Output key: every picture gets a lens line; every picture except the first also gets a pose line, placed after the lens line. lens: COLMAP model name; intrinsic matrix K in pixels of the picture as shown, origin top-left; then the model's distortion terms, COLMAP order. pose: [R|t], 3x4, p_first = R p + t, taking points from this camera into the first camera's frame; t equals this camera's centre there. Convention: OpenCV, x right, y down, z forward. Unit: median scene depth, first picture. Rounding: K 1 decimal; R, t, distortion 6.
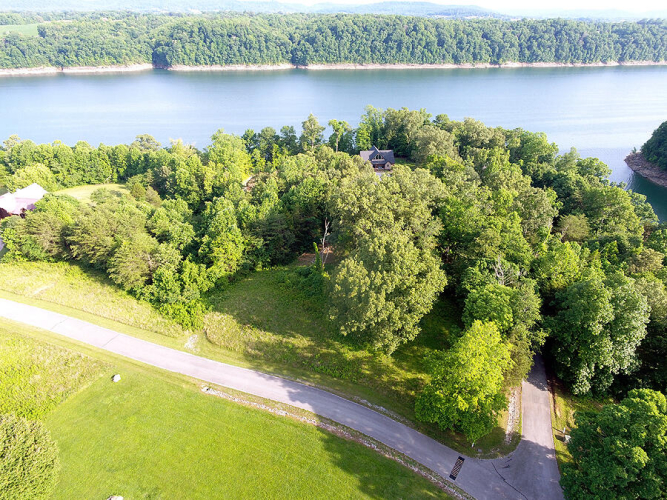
lens RADIAL K [[394.4, 0, 346.7], [0, 394.4, 253.8], [0, 0, 1]] dist [-0.000179, 0.001082]
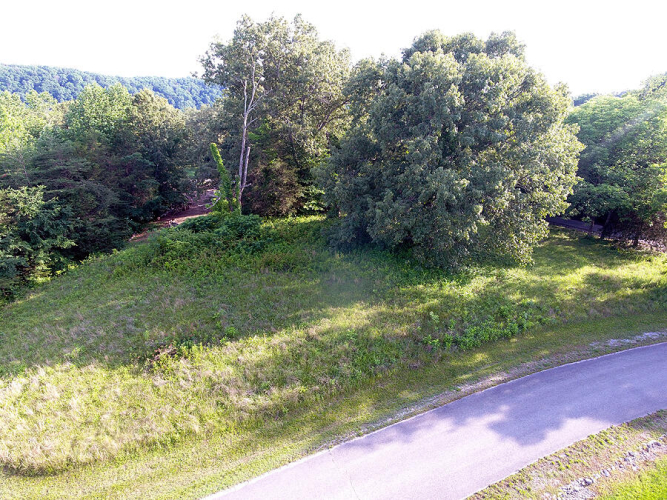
lens RADIAL K [[395.6, 0, 347.6], [0, 395.6, 249.7], [0, 0, 1]] dist [-0.005441, -0.002263]
pose [[0.724461, -0.241638, 0.645576, -0.311715], [0.343956, 0.938342, -0.034765, 0.162327], [-0.597370, 0.247236, 0.762905, 0.659685]]
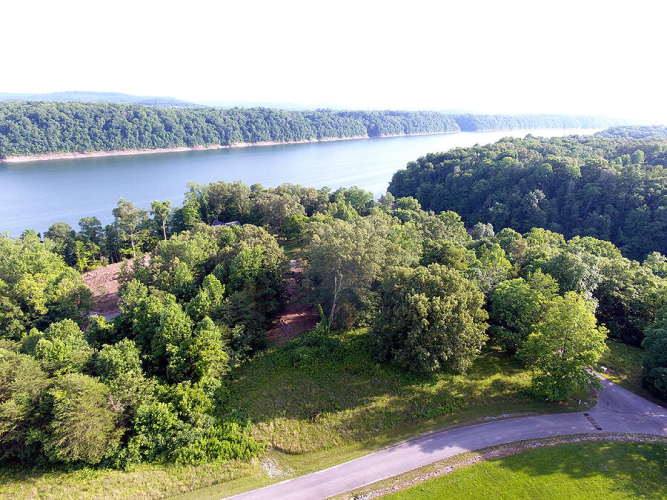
lens RADIAL K [[394.4, 0, 346.7], [0, 394.4, 253.8], [0, 0, 1]] dist [-0.000179, 0.001082]
pose [[0.781007, -0.212766, 0.587162, -0.595988], [0.318013, 0.944646, -0.080695, -0.049356], [-0.537491, 0.249748, 0.805437, 0.211712]]
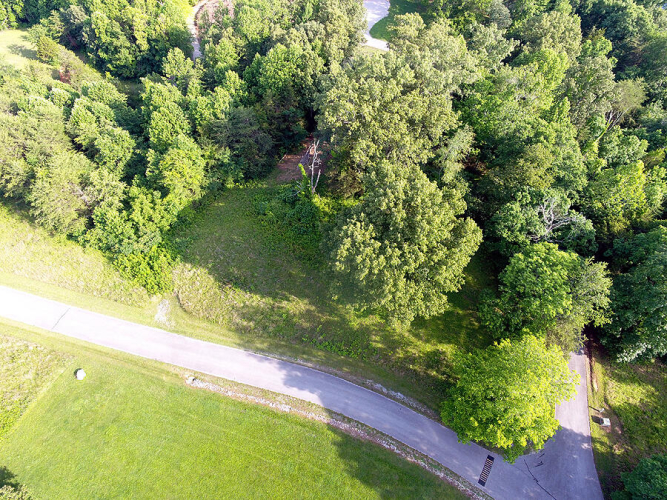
lens RADIAL K [[394.4, 0, 346.7], [0, 394.4, 253.8], [0, 0, 1]] dist [-0.000179, 0.001082]
pose [[0.997903, -0.056908, 0.030835, -0.028146], [0.038124, 0.901781, 0.430508, -0.210731], [-0.052306, -0.428429, 0.902060, 0.274191]]
